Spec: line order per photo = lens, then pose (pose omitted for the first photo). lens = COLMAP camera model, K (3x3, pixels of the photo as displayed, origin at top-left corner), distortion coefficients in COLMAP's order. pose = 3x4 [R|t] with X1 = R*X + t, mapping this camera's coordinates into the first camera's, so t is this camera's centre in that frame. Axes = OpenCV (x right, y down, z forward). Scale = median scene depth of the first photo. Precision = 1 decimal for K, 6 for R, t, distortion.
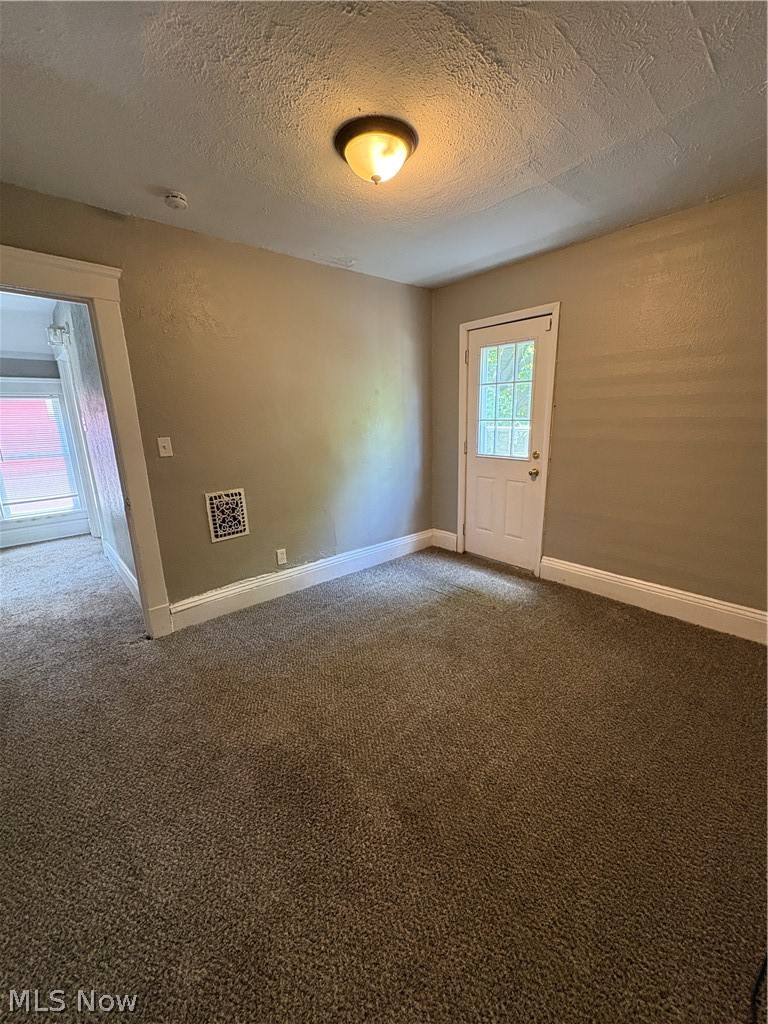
lens RADIAL K [[406.1, 0, 385.2], [0, 406.1, 511.7], [0, 0, 1]] dist [-0.000134, 0.000068]
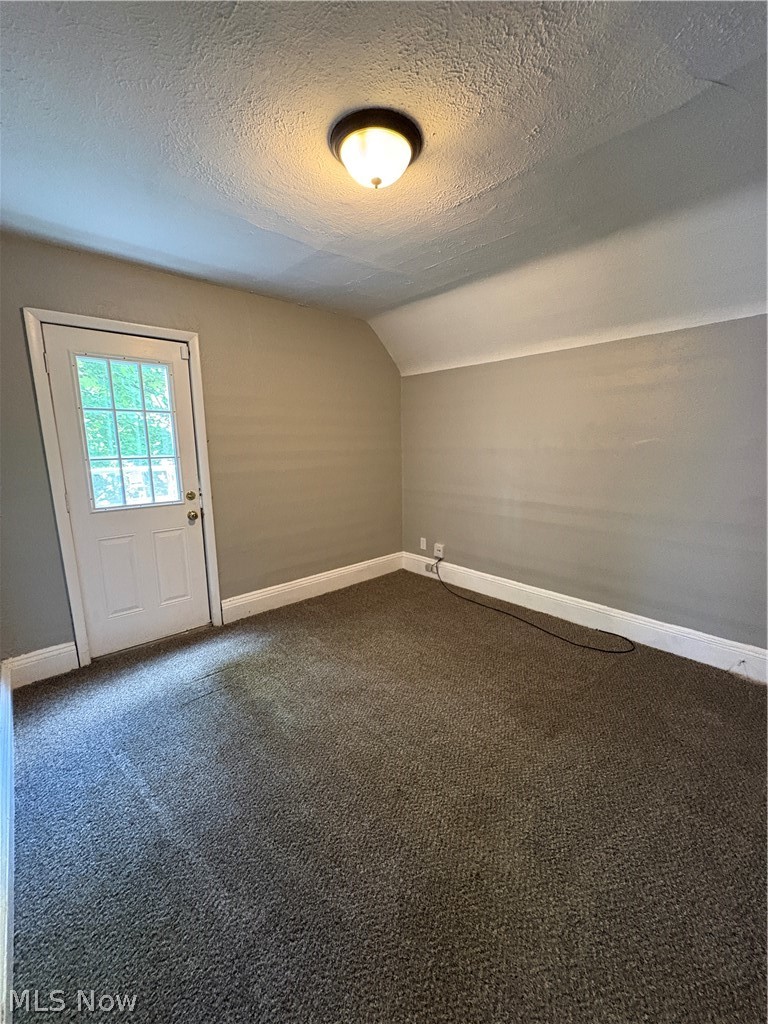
lens RADIAL K [[406.1, 0, 383.9], [0, 406.1, 510.7], [0, 0, 1]] dist [-0.000134, 0.000068]
pose [[-0.011176, -0.147817, 0.988952, -0.508051], [0.249462, 0.957329, 0.145910, -0.131766], [-0.968320, 0.248337, 0.026175, 0.576766]]
